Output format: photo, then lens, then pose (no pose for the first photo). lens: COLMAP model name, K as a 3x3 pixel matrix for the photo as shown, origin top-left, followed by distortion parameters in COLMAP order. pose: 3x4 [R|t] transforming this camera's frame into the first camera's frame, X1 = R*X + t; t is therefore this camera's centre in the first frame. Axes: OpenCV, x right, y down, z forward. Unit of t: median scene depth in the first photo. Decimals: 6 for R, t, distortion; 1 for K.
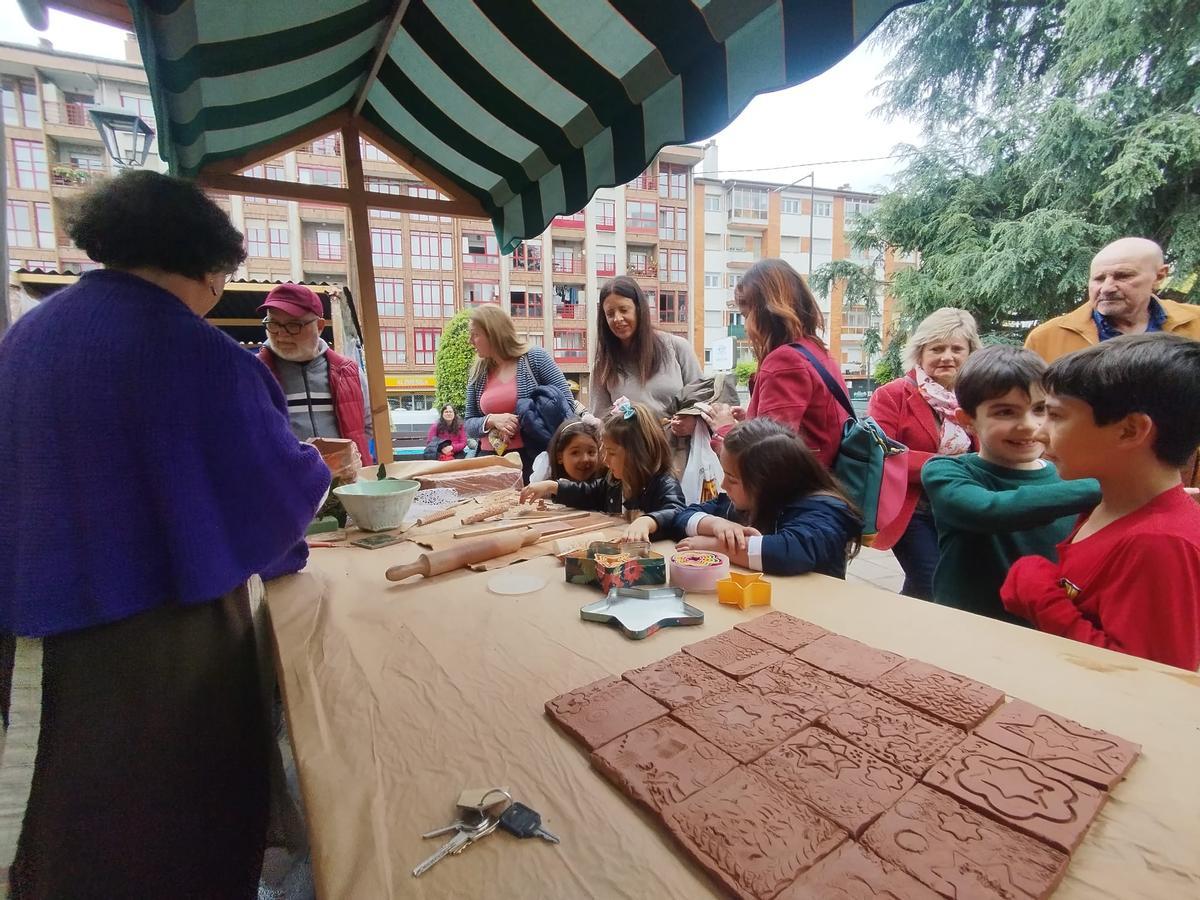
lens RADIAL K [[551.5, 0, 599.5], [0, 551.5, 434.3], [0, 0, 1]] dist [0.003527, 0.000803]
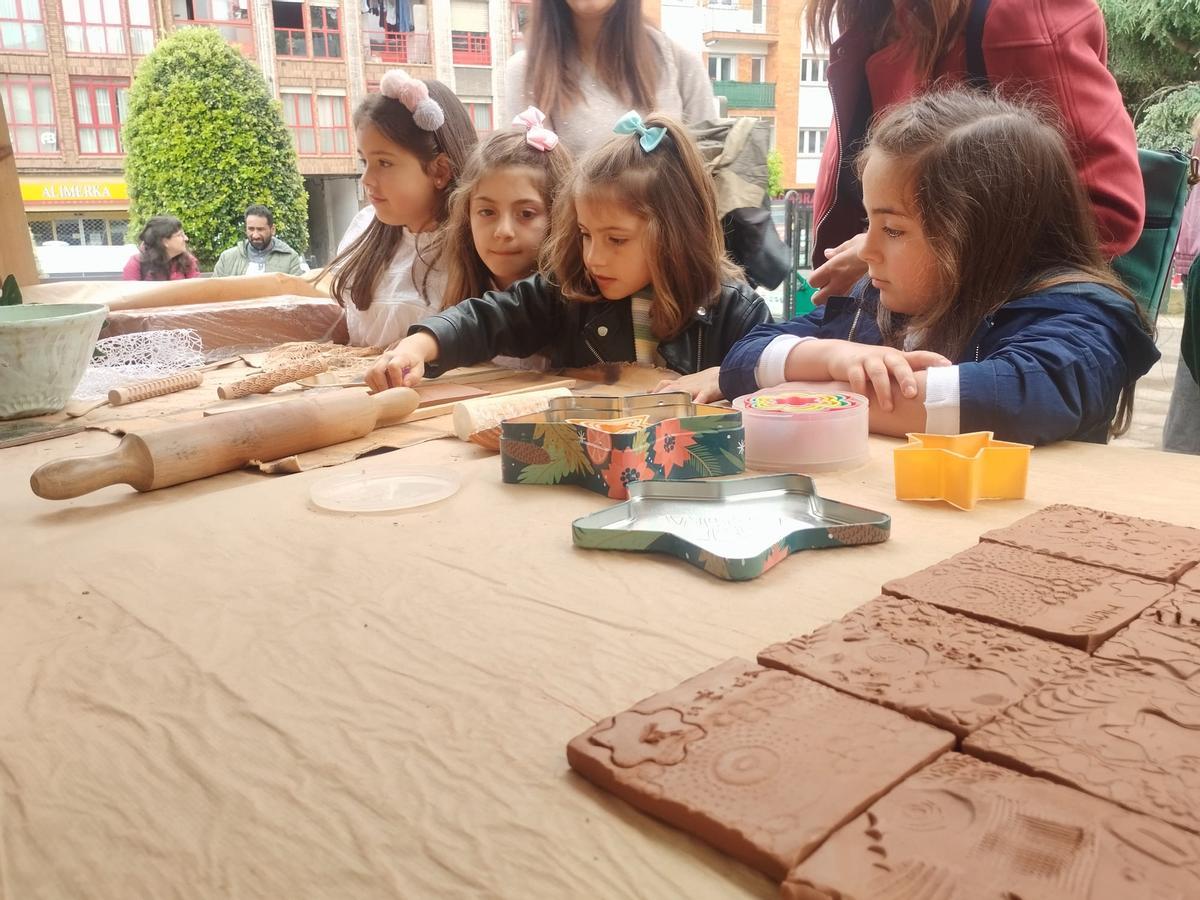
lens RADIAL K [[1018.8, 0, 604.1], [0, 1018.8, 446.8], [0, 0, 1]] dist [0.077174, -0.092856]
pose [[0.990984, -0.034484, 0.129468, -0.079169], [0.015321, 0.989139, 0.146186, 0.120647], [-0.133103, -0.142884, 0.980749, 0.228993]]
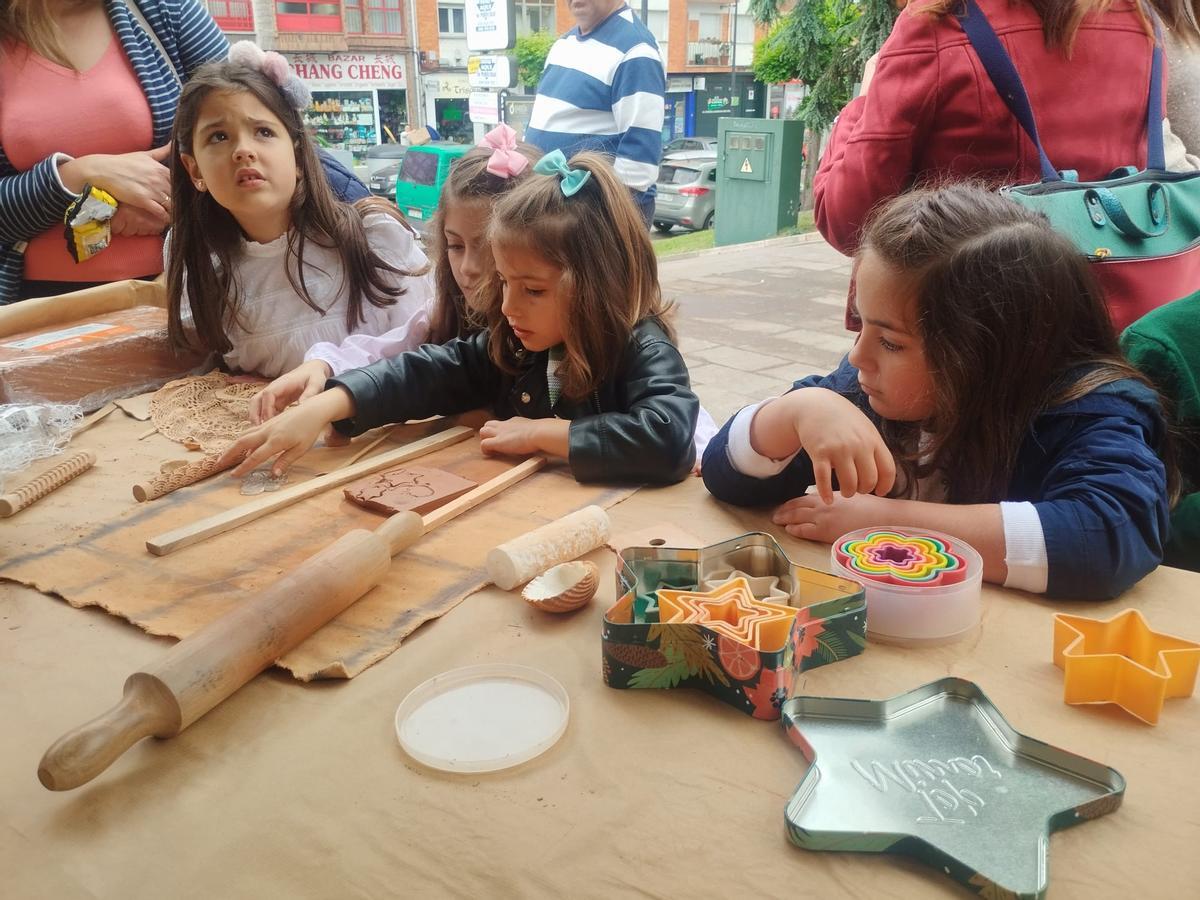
lens RADIAL K [[1018.8, 0, 604.1], [0, 1018.8, 446.8], [0, 0, 1]] dist [0.077174, -0.092856]
pose [[0.942439, -0.107711, 0.316554, -0.238940], [0.025450, 0.967058, 0.253282, -0.048131], [-0.333407, -0.230647, 0.914134, 0.395962]]
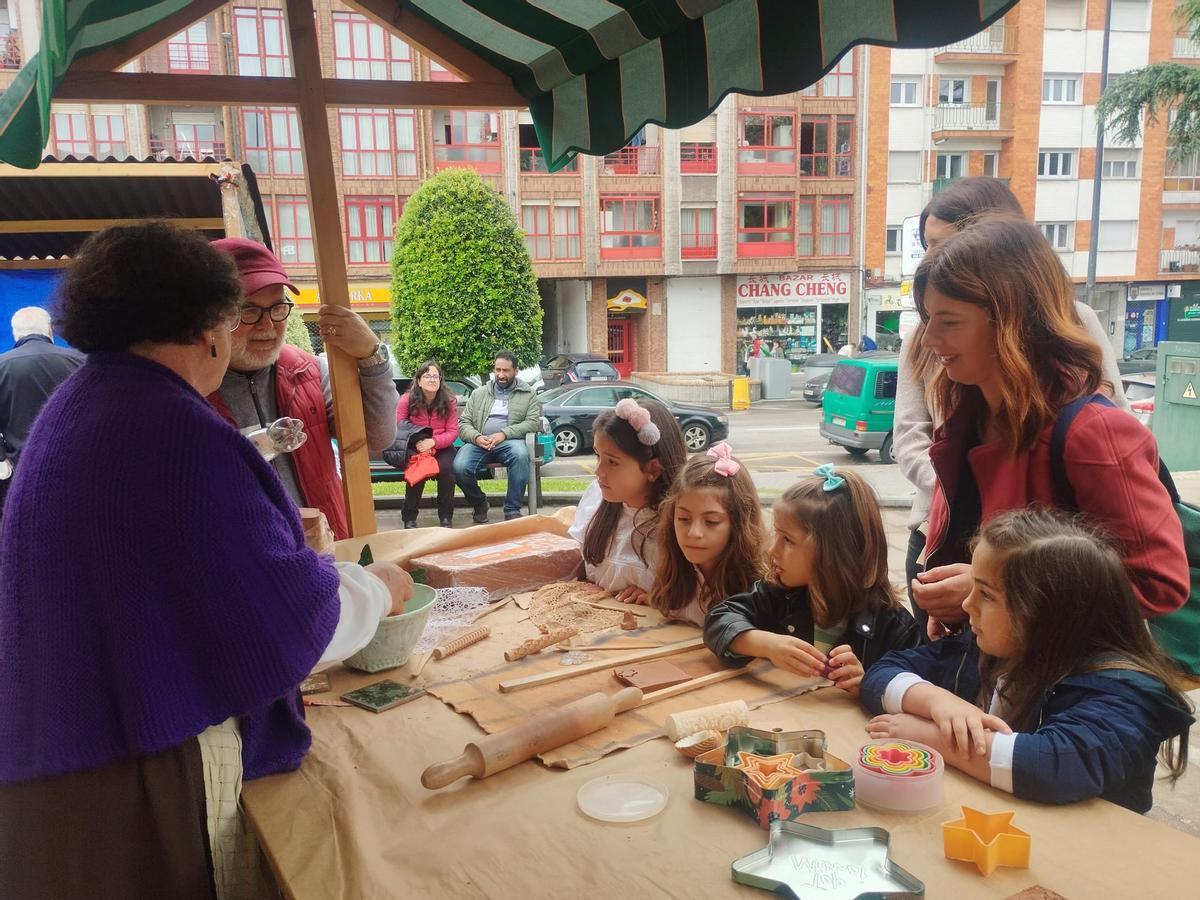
lens RADIAL K [[1010.6, 0, 599.3], [0, 1010.6, 463.1], [0, 0, 1]] dist [0.083682, -0.095804]
pose [[0.996641, 0.002797, -0.081844, -0.071793], [0.003304, 0.997229, 0.074320, -0.195796], [0.081825, -0.074341, 0.993870, -0.149843]]
